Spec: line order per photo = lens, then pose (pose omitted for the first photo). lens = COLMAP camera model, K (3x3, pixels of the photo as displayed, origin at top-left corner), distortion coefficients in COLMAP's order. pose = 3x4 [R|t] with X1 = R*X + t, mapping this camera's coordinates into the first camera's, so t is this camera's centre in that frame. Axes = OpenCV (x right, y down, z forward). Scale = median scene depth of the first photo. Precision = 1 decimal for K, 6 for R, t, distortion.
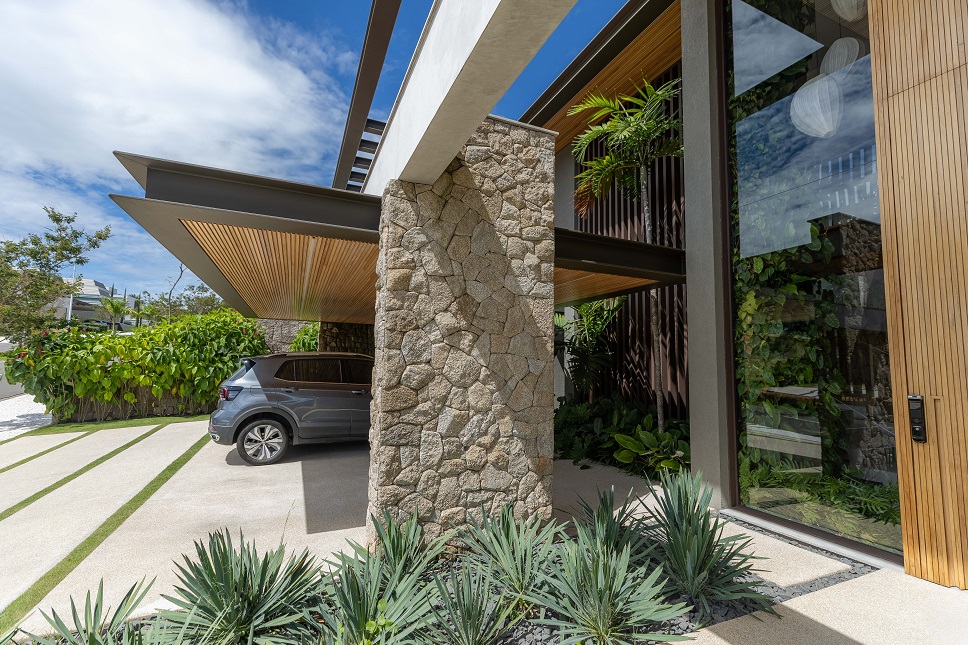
lens RADIAL K [[437.9, 0, 484.0], [0, 437.9, 322.5], [0, 0, 1]] dist [0.001525, -0.000078]
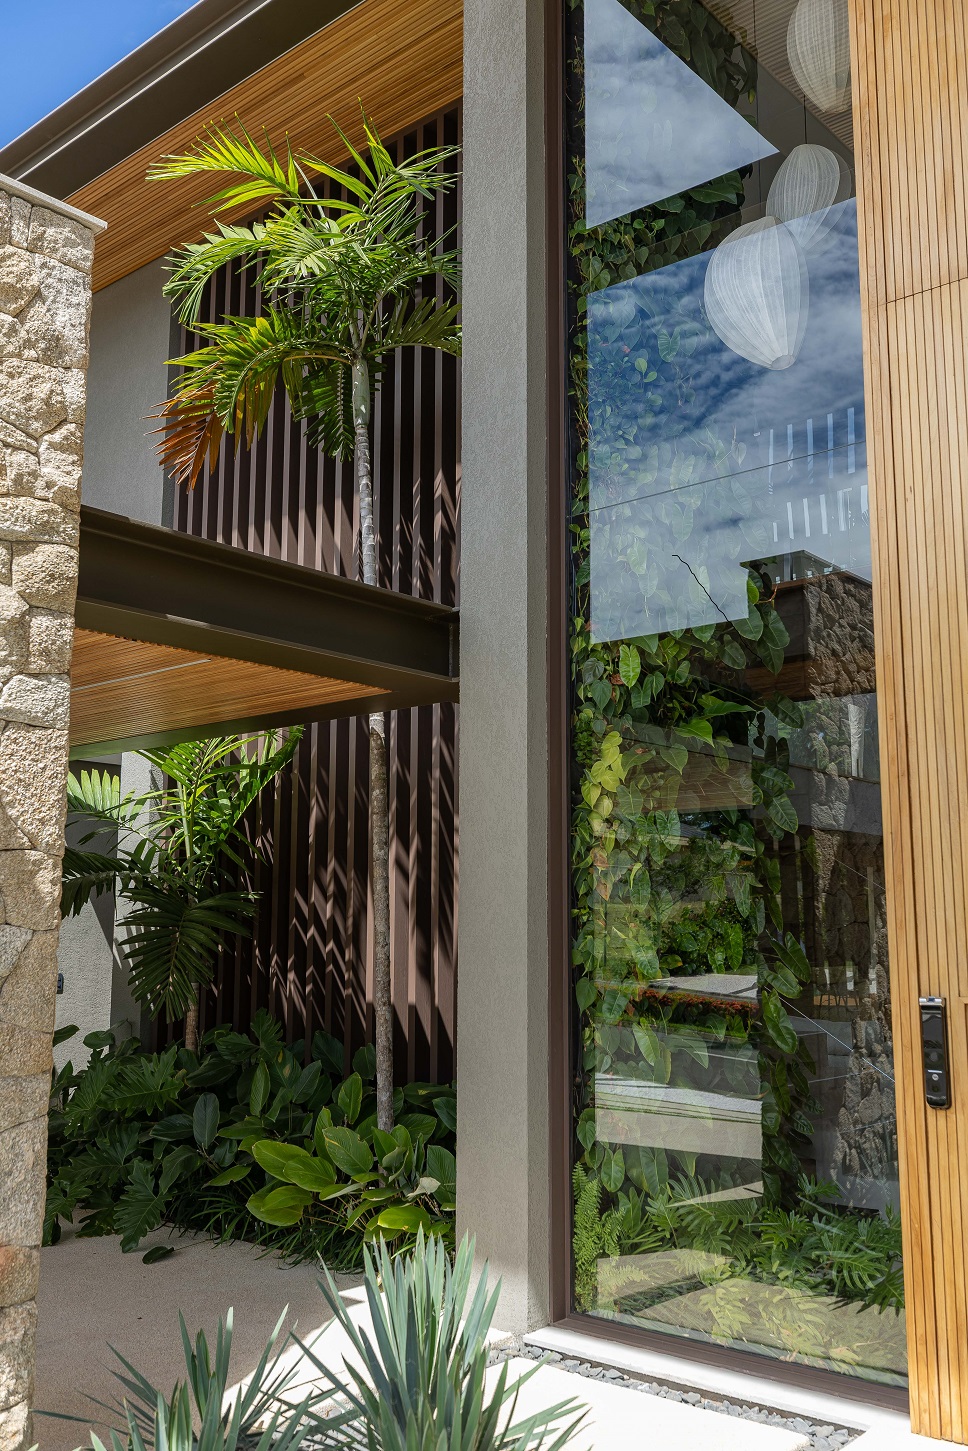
lens RADIAL K [[1327.1, 0, 480.6], [0, 1327.1, 718.1], [0, 0, 1]] dist [-0.001439, 0.007080]
pose [[0.906310, 0.050922, 0.419535, 0.020480], [-0.026392, 0.997596, -0.064071, -0.006692], [-0.421789, 0.046996, 0.905475, 0.002803]]
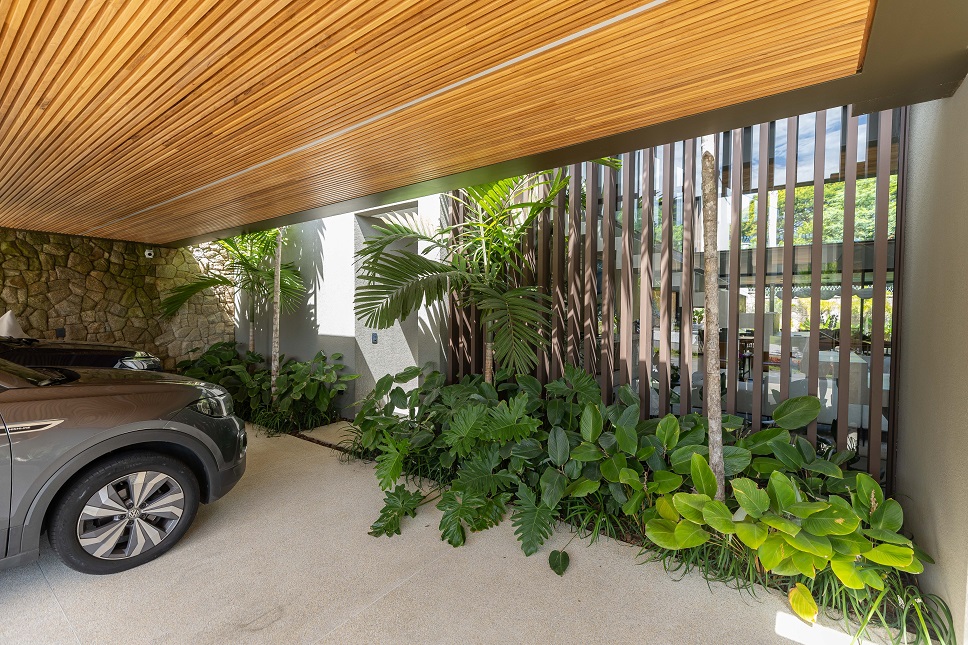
lens RADIAL K [[430.6, 0, 483.1], [0, 430.6, 329.2], [0, 0, 1]] dist [0.005470, 0.000265]
pose [[0.864339, -0.035275, 0.501671, -0.036055], [-0.037434, 0.990257, 0.134126, 0.076349], [-0.501515, -0.134710, 0.854597, 0.885930]]
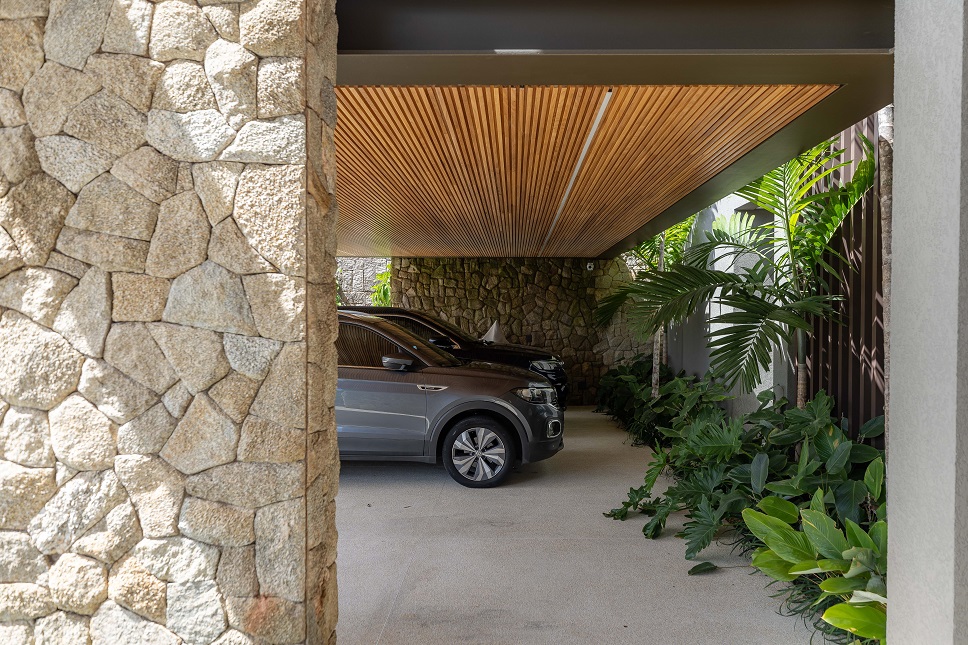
lens RADIAL K [[676.4, 0, 498.1], [0, 676.4, 325.4], [0, 0, 1]] dist [0.004784, 0.002277]
pose [[0.906906, -0.010009, -0.421213, 0.405977], [0.055839, 0.993754, 0.096613, 0.024057], [0.417615, -0.111139, 0.901801, 0.428611]]
